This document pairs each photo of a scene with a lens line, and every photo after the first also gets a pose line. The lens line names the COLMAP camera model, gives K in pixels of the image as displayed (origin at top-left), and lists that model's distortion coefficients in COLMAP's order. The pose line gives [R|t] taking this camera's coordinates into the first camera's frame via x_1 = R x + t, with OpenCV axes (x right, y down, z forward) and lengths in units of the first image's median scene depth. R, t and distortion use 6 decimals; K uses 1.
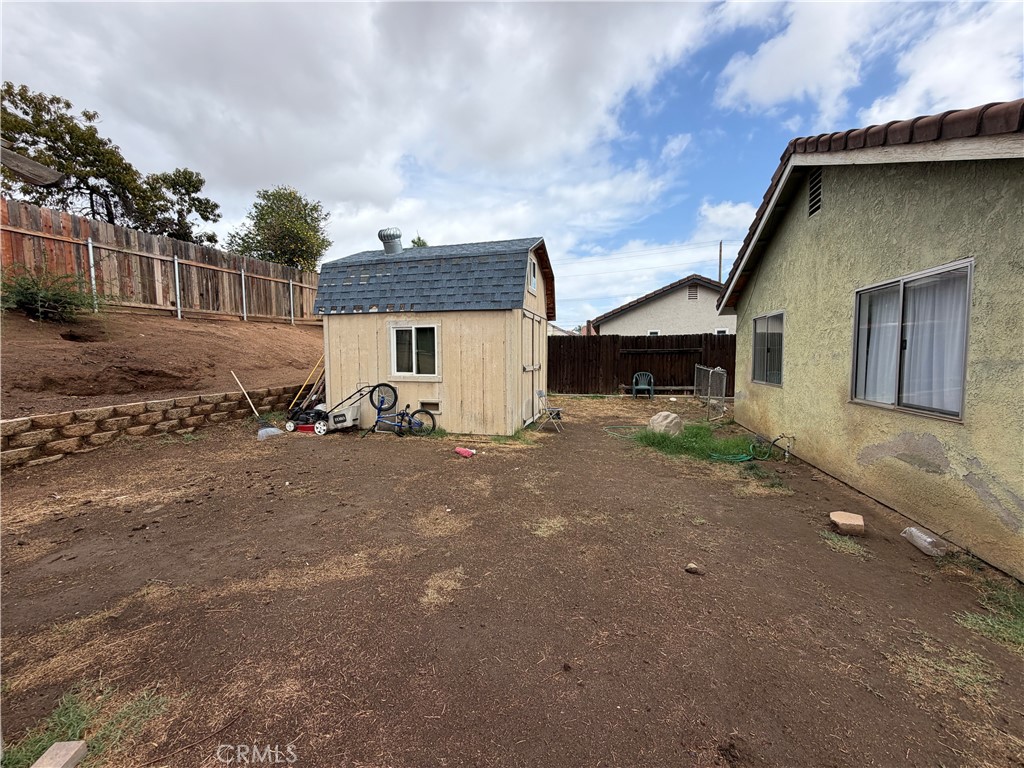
lens RADIAL K [[407.3, 0, 510.8], [0, 407.3, 385.4], [0, 0, 1]] dist [0.000216, 0.000227]
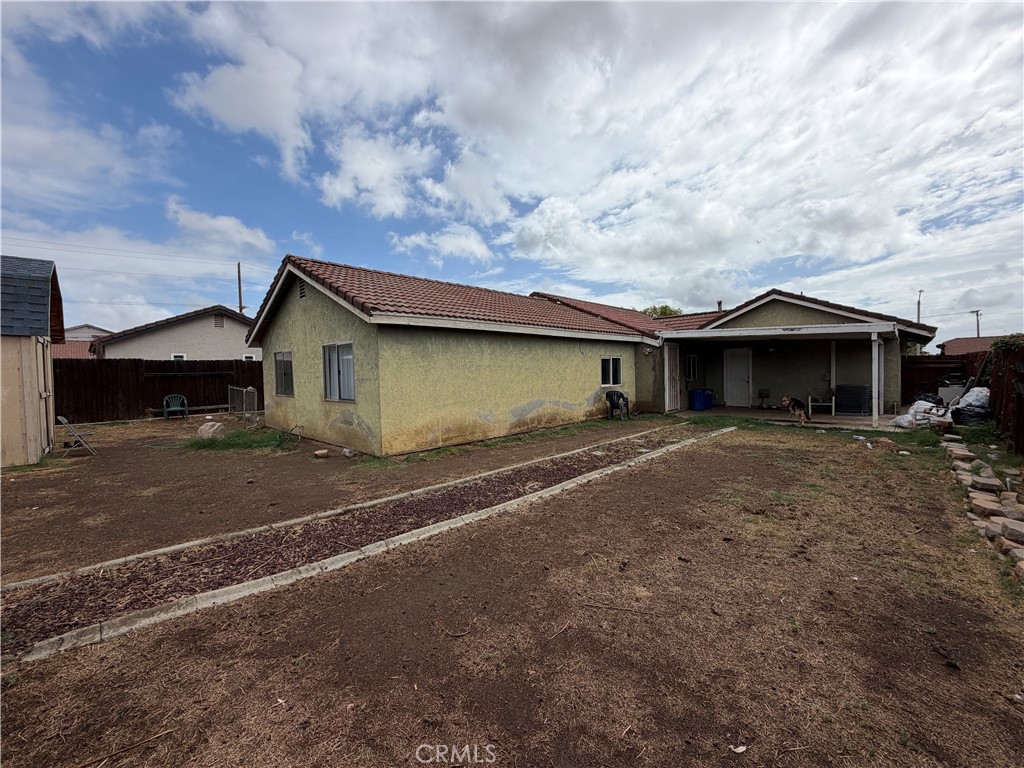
lens RADIAL K [[407.3, 0, 510.8], [0, 407.3, 385.4], [0, 0, 1]] dist [0.000216, 0.000227]
pose [[0.497082, -0.033827, 0.867044, -0.217250], [0.078284, 0.996913, -0.005986, 0.024730], [-0.864165, 0.070851, 0.498195, -0.390246]]
